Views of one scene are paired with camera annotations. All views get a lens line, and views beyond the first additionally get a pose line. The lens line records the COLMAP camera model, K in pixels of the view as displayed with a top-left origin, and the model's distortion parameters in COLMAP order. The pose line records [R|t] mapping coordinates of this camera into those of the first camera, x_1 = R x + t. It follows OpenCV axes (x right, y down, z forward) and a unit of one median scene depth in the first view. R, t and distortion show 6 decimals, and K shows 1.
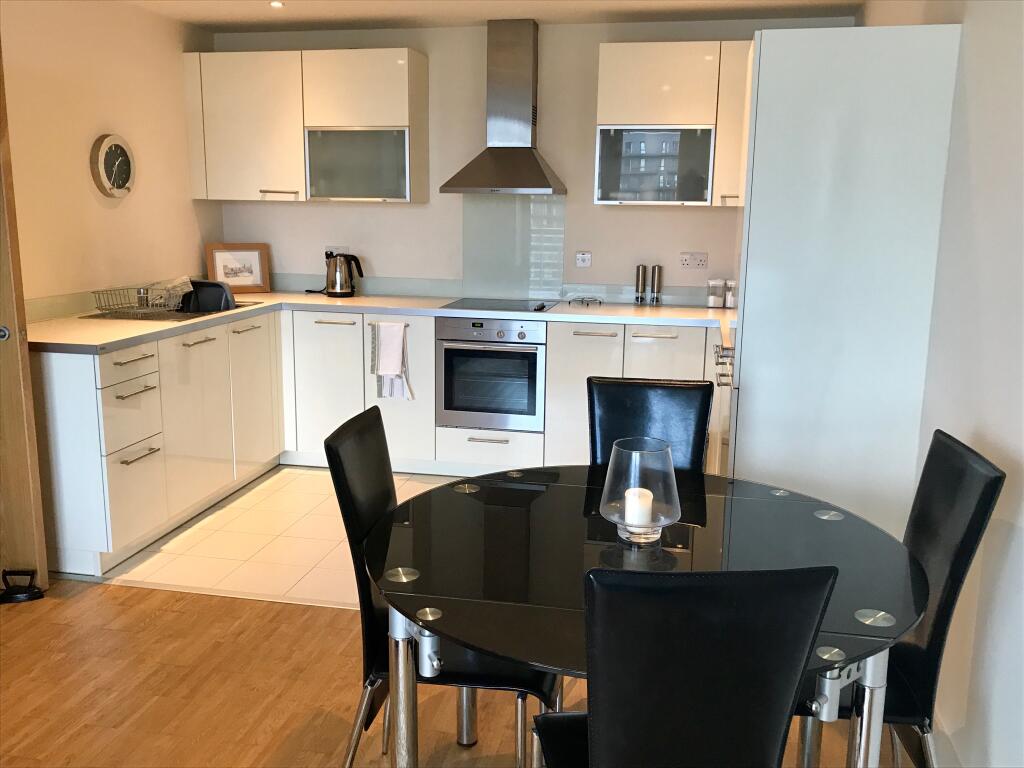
lens RADIAL K [[914.9, 0, 505.8], [0, 914.9, 381.3], [0, 0, 1]] dist [0.090507, -0.190165]
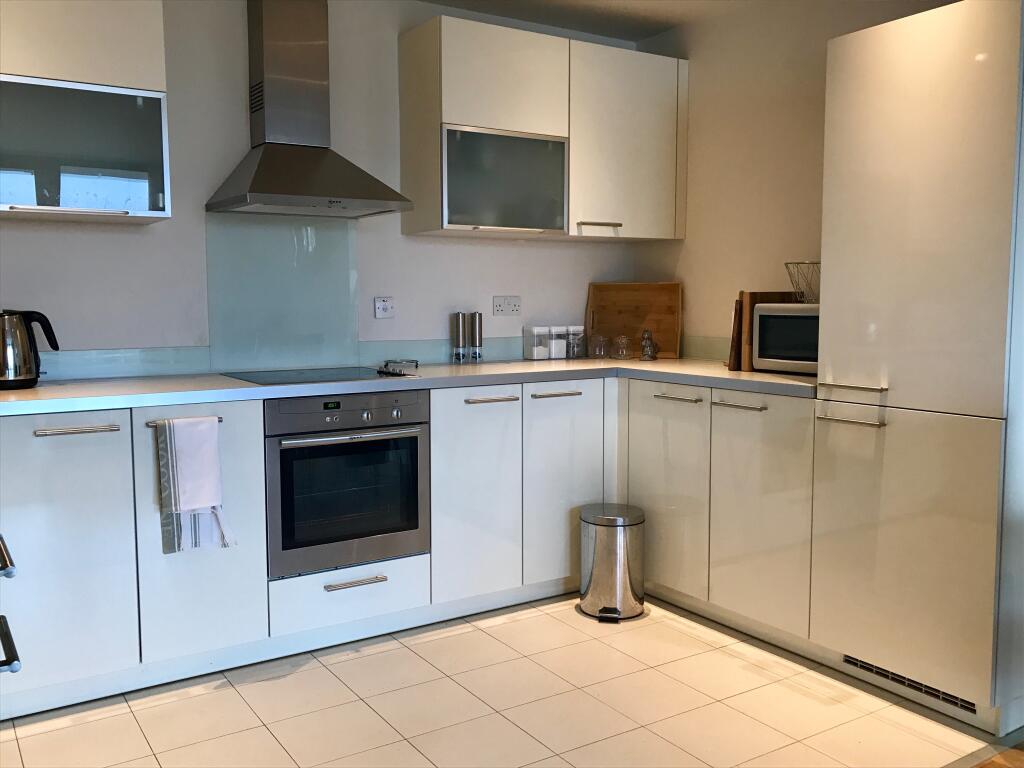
lens RADIAL K [[914.9, 0, 505.8], [0, 914.9, 381.3], [0, 0, 1]] dist [0.090507, -0.190165]
pose [[0.716883, -0.080400, 0.692542, -0.366277], [0.146759, 0.988474, -0.037161, -0.034642], [-0.681572, 0.128277, 0.720420, 0.423216]]
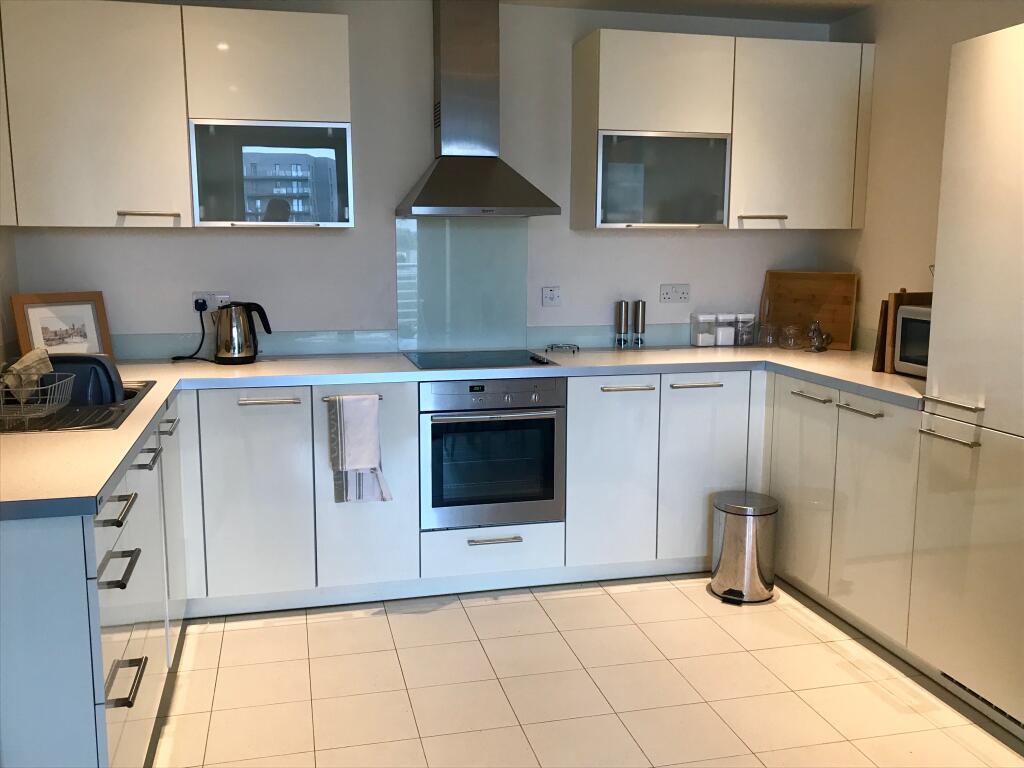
lens RADIAL K [[914.9, 0, 505.8], [0, 914.9, 381.3], [0, 0, 1]] dist [0.090507, -0.190165]
pose [[0.904894, -0.076696, 0.418670, -0.303233], [0.092573, 0.995548, -0.017709, -0.049290], [-0.415448, 0.054782, 0.907966, 0.293058]]
